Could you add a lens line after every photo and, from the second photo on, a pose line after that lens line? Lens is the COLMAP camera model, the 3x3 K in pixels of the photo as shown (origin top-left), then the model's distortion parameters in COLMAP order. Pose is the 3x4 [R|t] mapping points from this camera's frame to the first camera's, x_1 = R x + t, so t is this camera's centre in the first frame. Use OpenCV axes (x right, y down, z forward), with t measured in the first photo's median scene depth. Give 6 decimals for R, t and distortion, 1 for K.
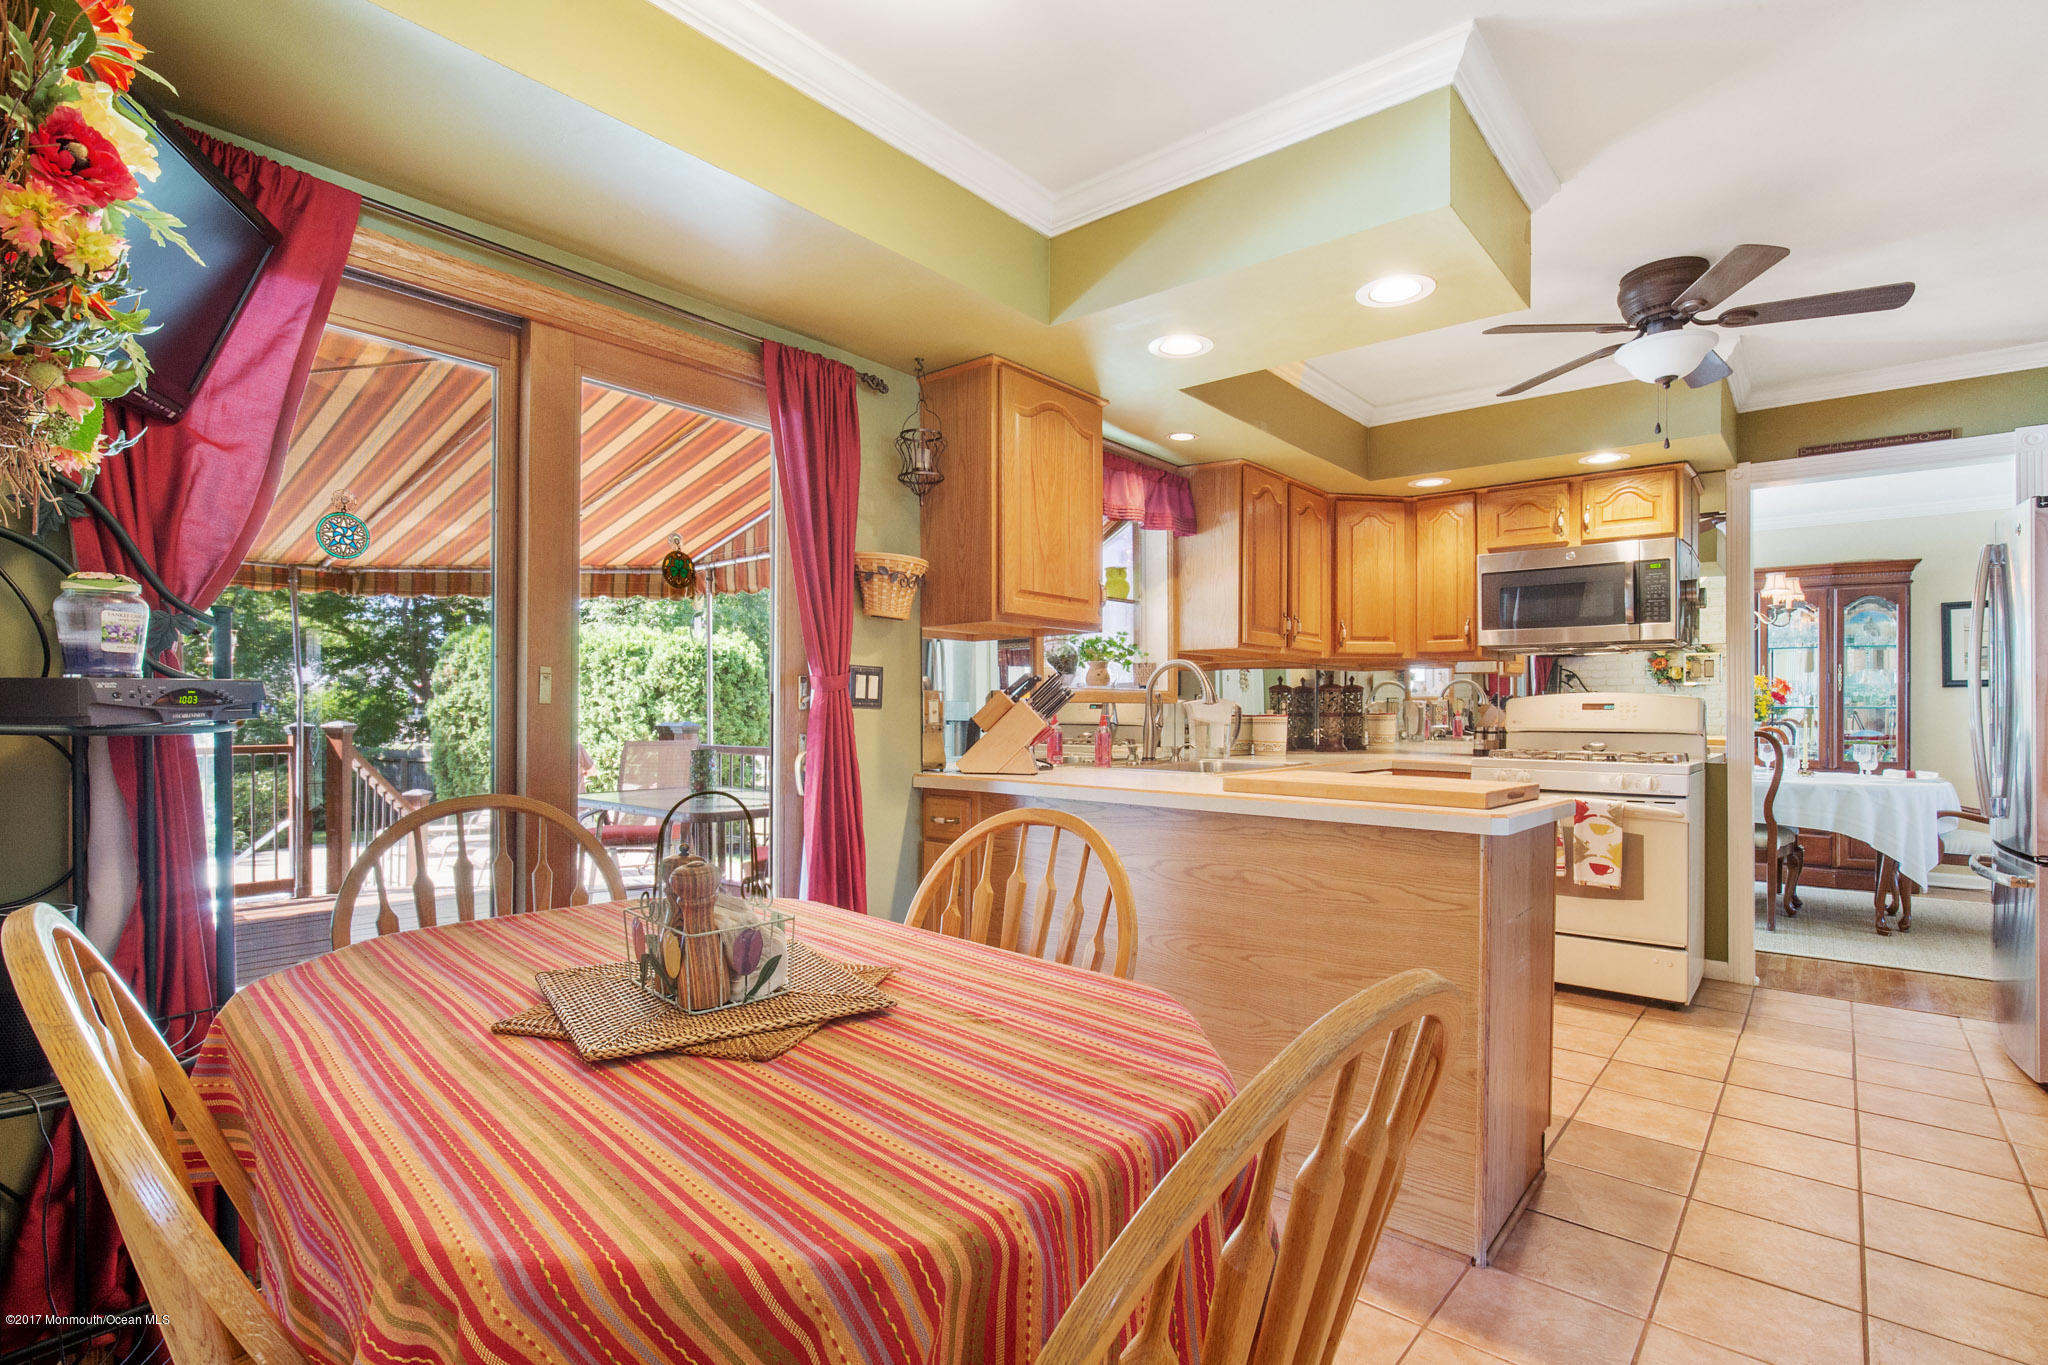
lens RADIAL K [[941.8, 0, 1031.1], [0, 941.8, 693.6], [0, 0, 1]] dist [-0.016599, 0.003581]
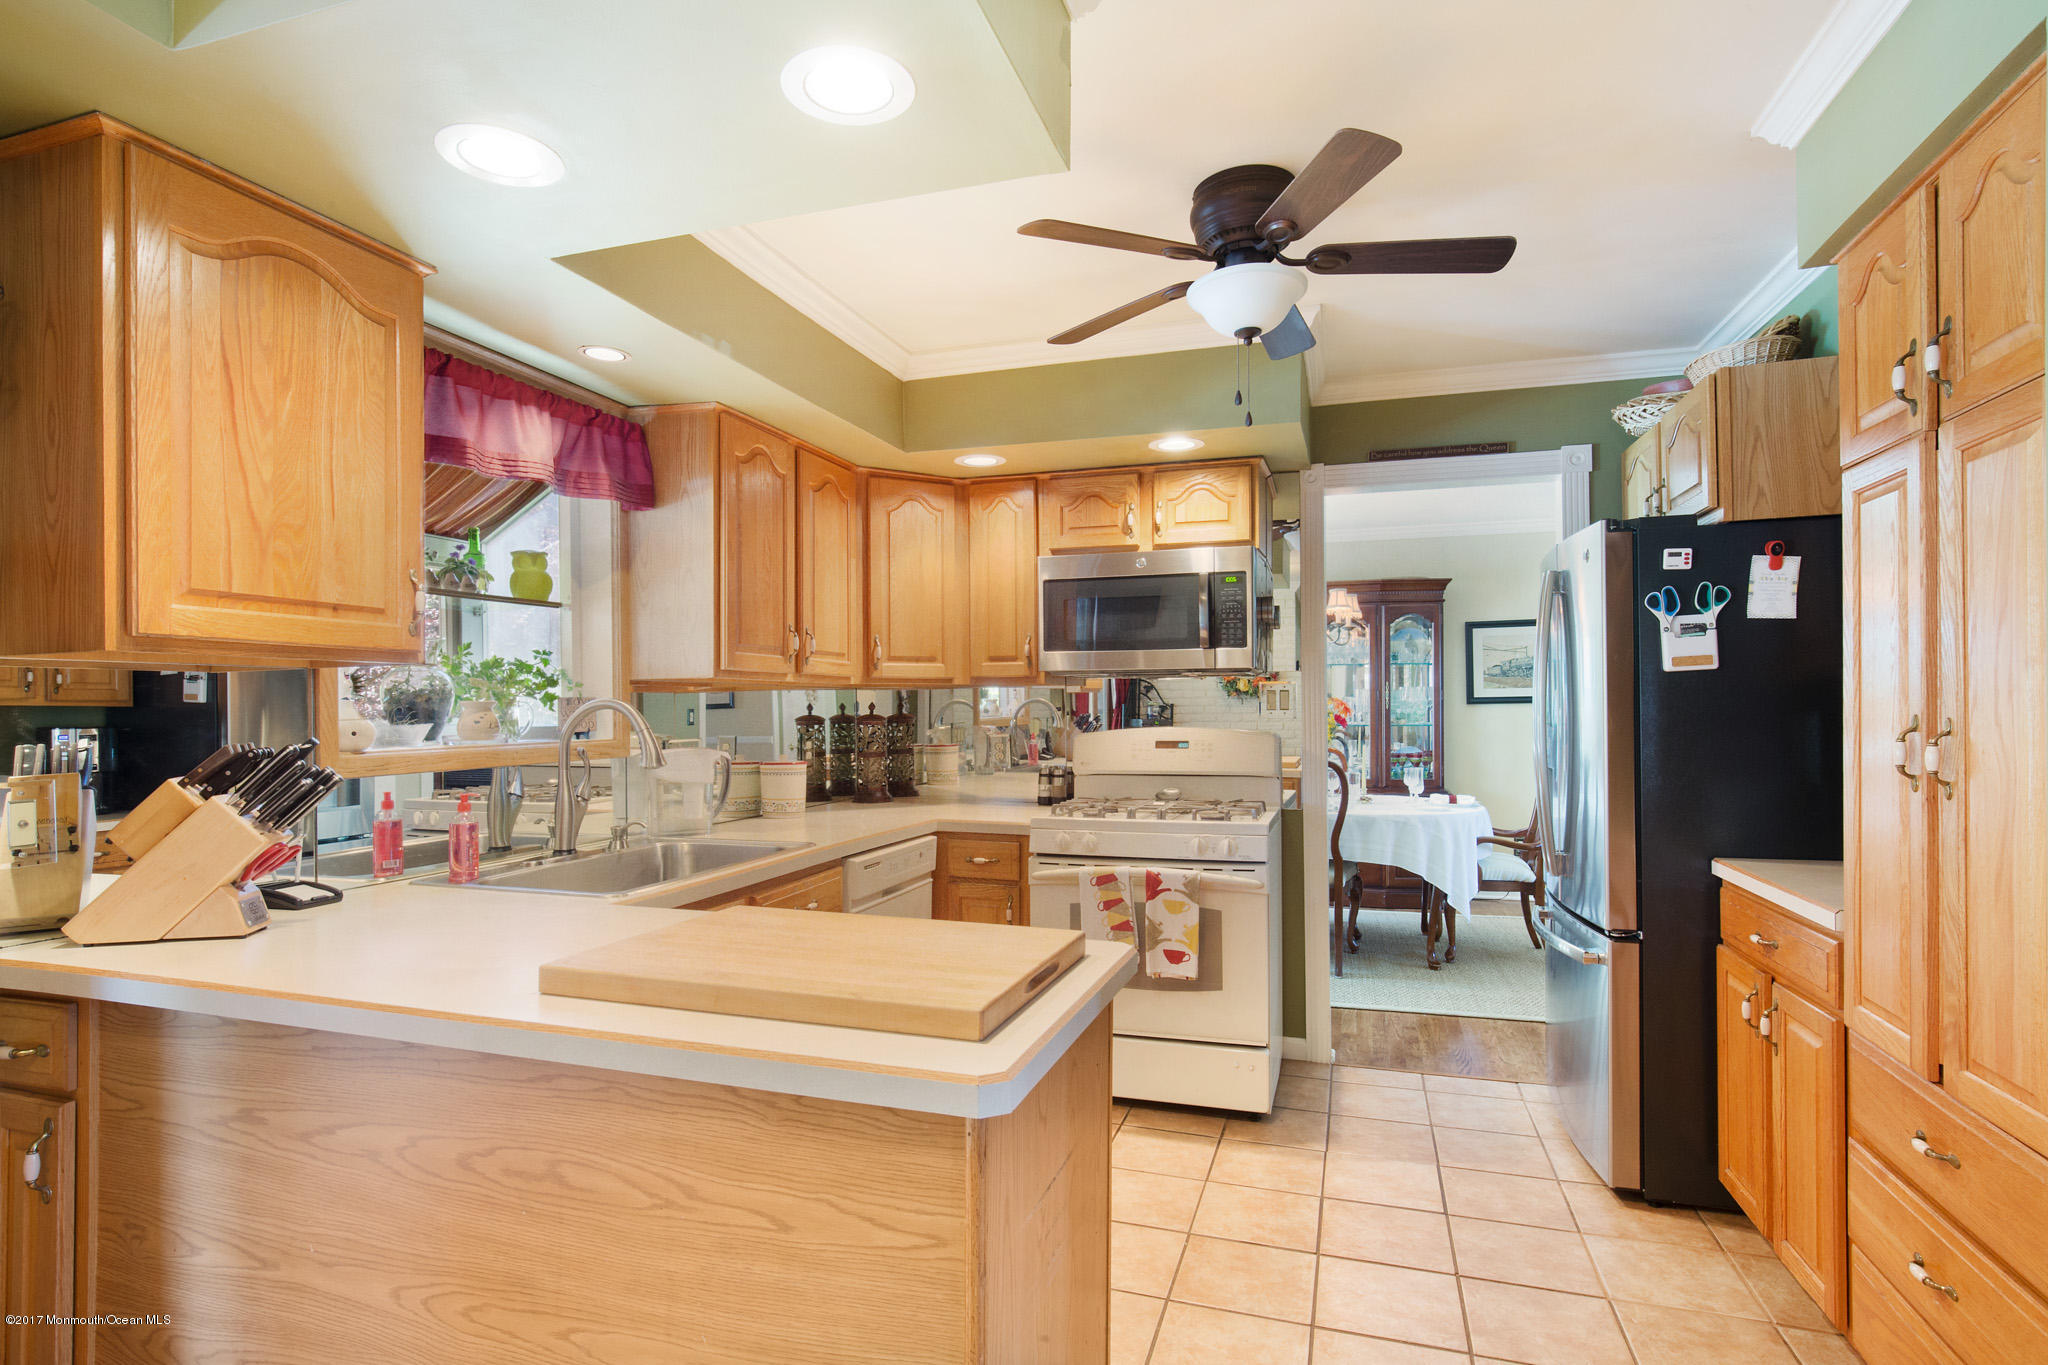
lens RADIAL K [[1065.8, 0, 1016.9], [0, 1065.8, 696.3], [0, 0, 1]] dist [-0.006300, -0.002081]
pose [[0.922376, -0.005959, 0.386247, 0.124203], [0.006667, 0.999978, -0.000493, -0.033032], [-0.386236, 0.003030, 0.922395, 0.198172]]
